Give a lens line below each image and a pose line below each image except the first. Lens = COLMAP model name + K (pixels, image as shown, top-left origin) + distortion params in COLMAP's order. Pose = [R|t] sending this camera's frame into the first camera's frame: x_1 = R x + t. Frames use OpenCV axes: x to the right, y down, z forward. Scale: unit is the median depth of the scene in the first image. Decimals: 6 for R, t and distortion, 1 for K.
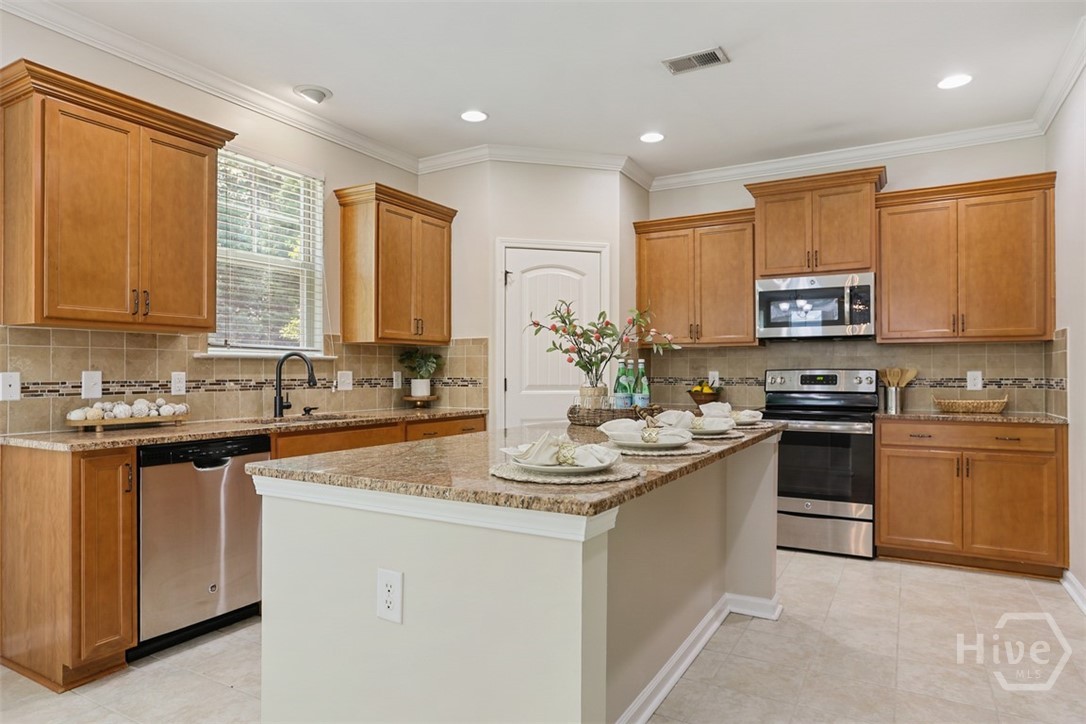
lens RADIAL K [[658.7, 0, 522.2], [0, 658.7, 366.4], [0, 0, 1]] dist [-0.021622, 0.019207]
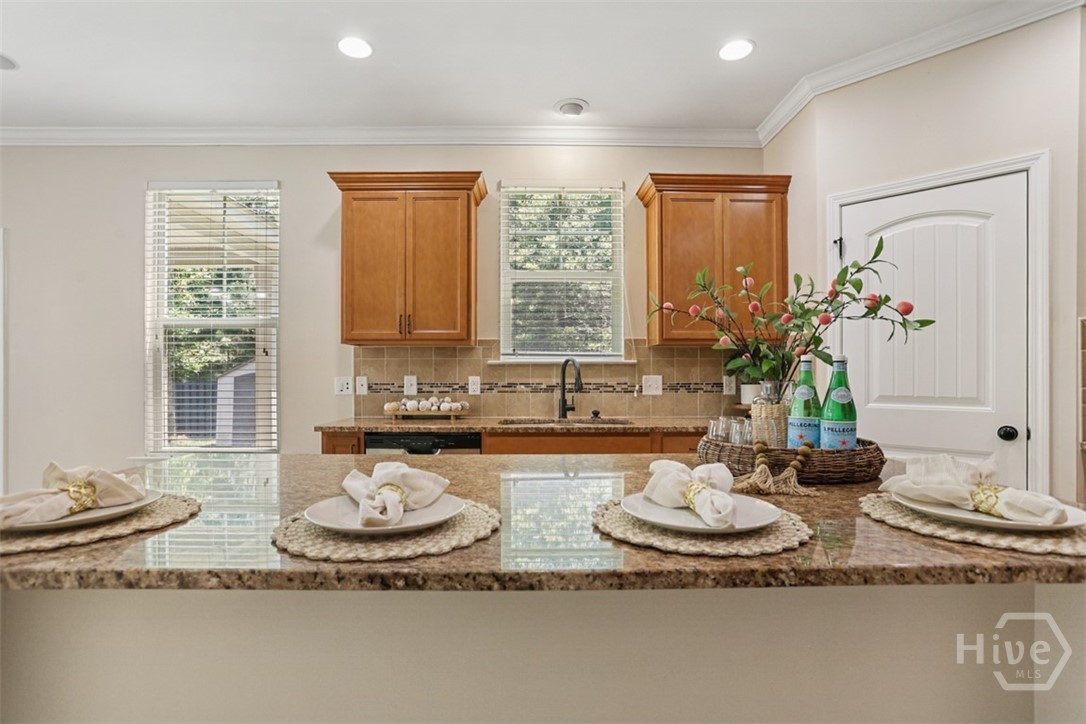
lens RADIAL K [[537.3, 0, 544.1], [0, 537.3, 371.7], [0, 0, 1]] dist [-0.037389, 0.011664]
pose [[0.529462, -0.004917, -0.848319, 0.362488], [0.007501, 0.999971, -0.001115, 0.001582], [0.848300, -0.005773, 0.529484, 0.500533]]
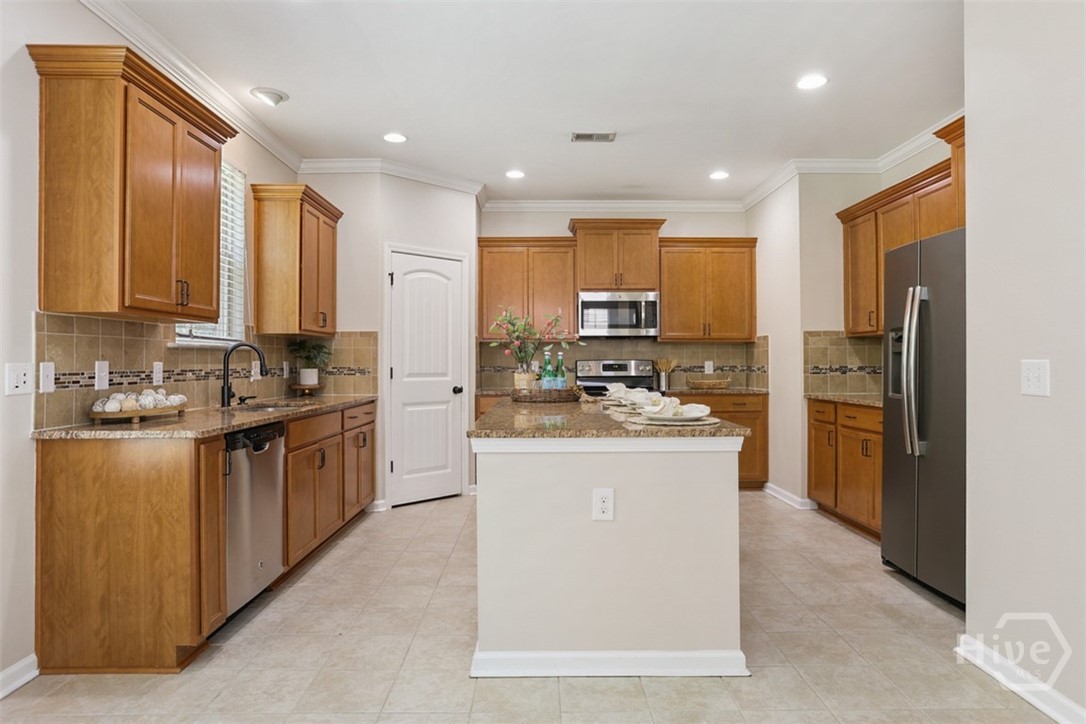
lens RADIAL K [[658.7, 0, 534.2], [0, 658.7, 354.2], [0, 0, 1]] dist [-0.021622, 0.019207]
pose [[0.860183, 0.005457, 0.509957, -0.473185], [-0.003714, 0.999983, -0.004437, -0.000640], [-0.509972, 0.001922, 0.860189, -0.109484]]
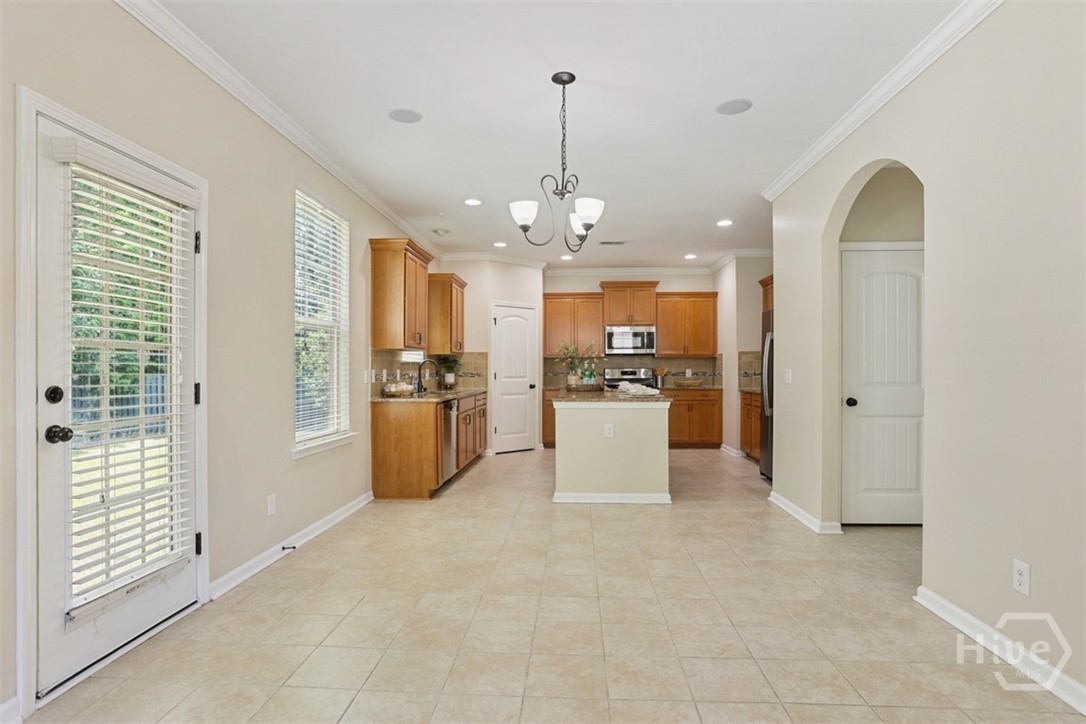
lens RADIAL K [[581.8, 0, 535.5], [0, 581.8, 367.6], [0, 0, 1]] dist [-0.028437, -0.000082]
pose [[0.893621, 0.000692, 0.448821, -0.836766], [-0.003037, 0.999985, 0.004505, -0.006800], [-0.448811, -0.005389, 0.893610, -0.707438]]
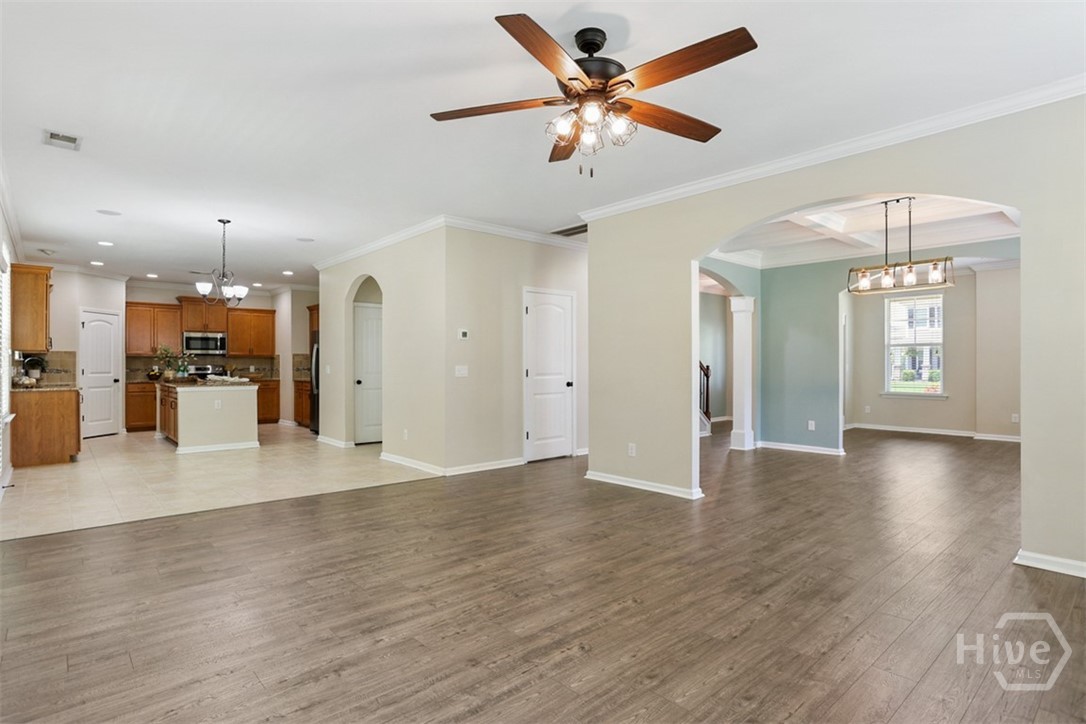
lens RADIAL K [[581.8, 0, 543.5], [0, 581.8, 365.1], [0, 0, 1]] dist [-0.028437, -0.000082]
pose [[0.316695, 0.001214, 0.948527, -1.685232], [-0.006912, 0.999976, 0.001028, -0.010422], [-0.948502, -0.006882, 0.316695, -1.363454]]
